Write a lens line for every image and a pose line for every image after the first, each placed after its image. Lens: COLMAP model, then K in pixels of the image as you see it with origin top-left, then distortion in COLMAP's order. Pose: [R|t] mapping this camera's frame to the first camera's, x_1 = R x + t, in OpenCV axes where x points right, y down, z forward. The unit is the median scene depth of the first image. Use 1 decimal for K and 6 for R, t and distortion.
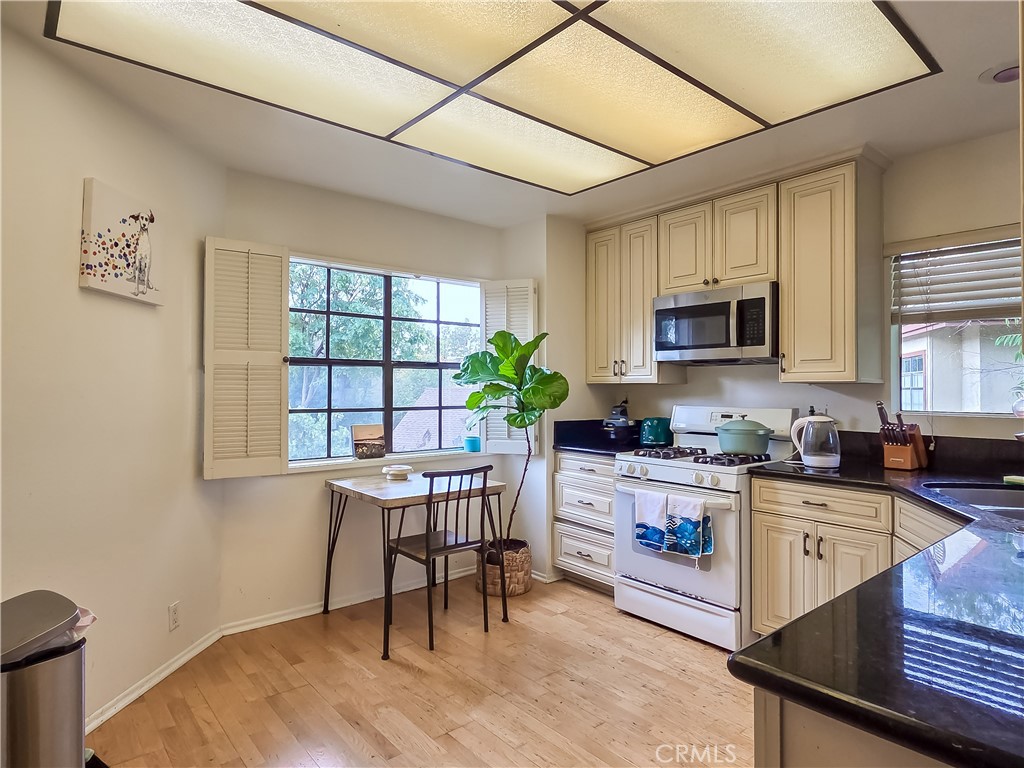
lens RADIAL K [[593.1, 0, 528.7], [0, 593.1, 386.5], [0, 0, 1]] dist [-0.002951, -0.002587]
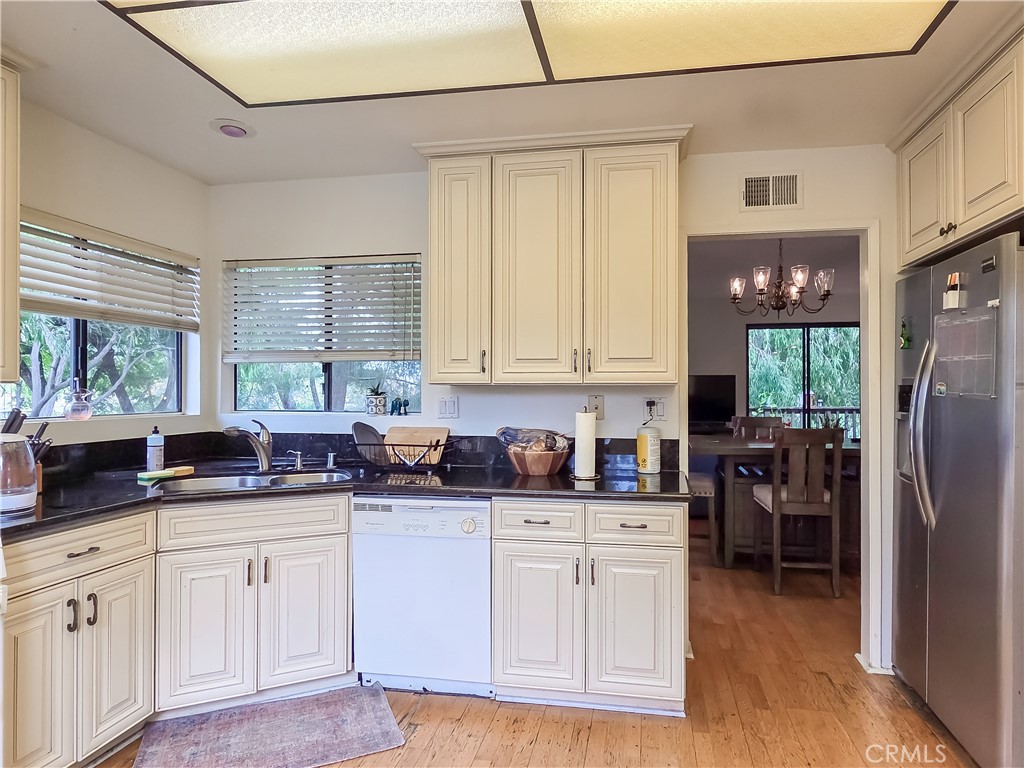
lens RADIAL K [[593.1, 0, 528.7], [0, 593.1, 386.5], [0, 0, 1]] dist [-0.002951, -0.002587]
pose [[-0.611438, 0.000410, 0.791292, -0.350509], [-0.005547, 0.999973, -0.004804, -0.002271], [-0.791273, -0.007327, -0.611419, 0.856364]]
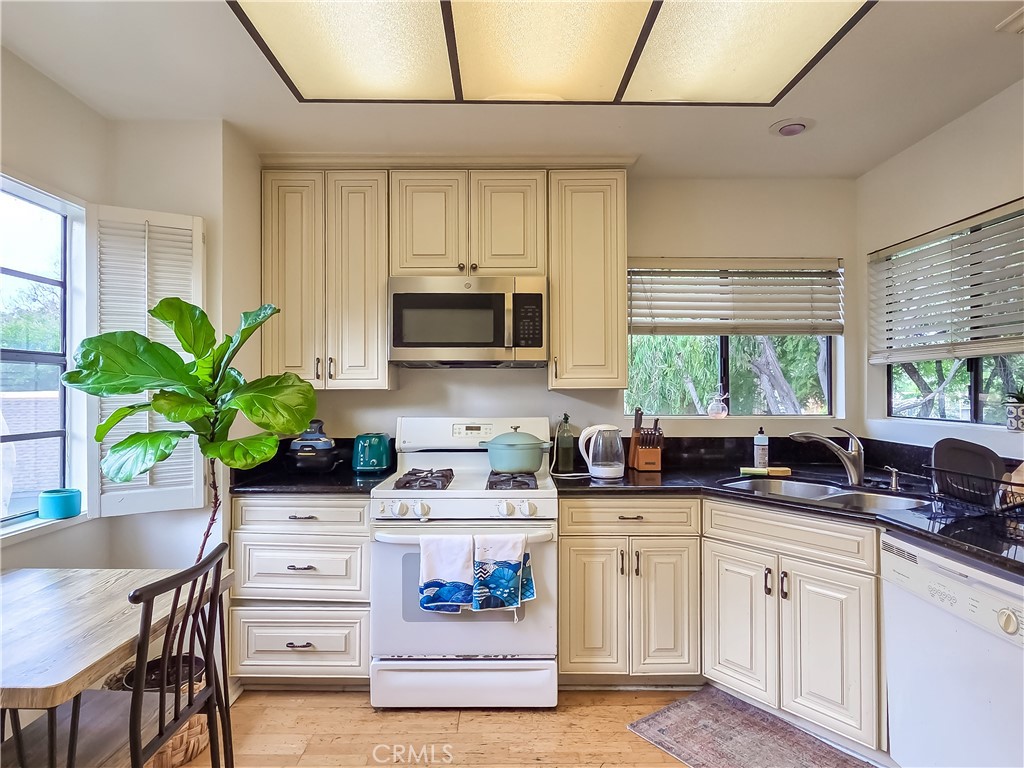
lens RADIAL K [[593.1, 0, 528.7], [0, 593.1, 386.5], [0, 0, 1]] dist [-0.002951, -0.002587]
pose [[0.647915, -0.000060, 0.761712, -0.292809], [0.001593, 0.999998, -0.001276, -0.009528], [-0.761711, 0.002040, 0.647914, 0.431758]]
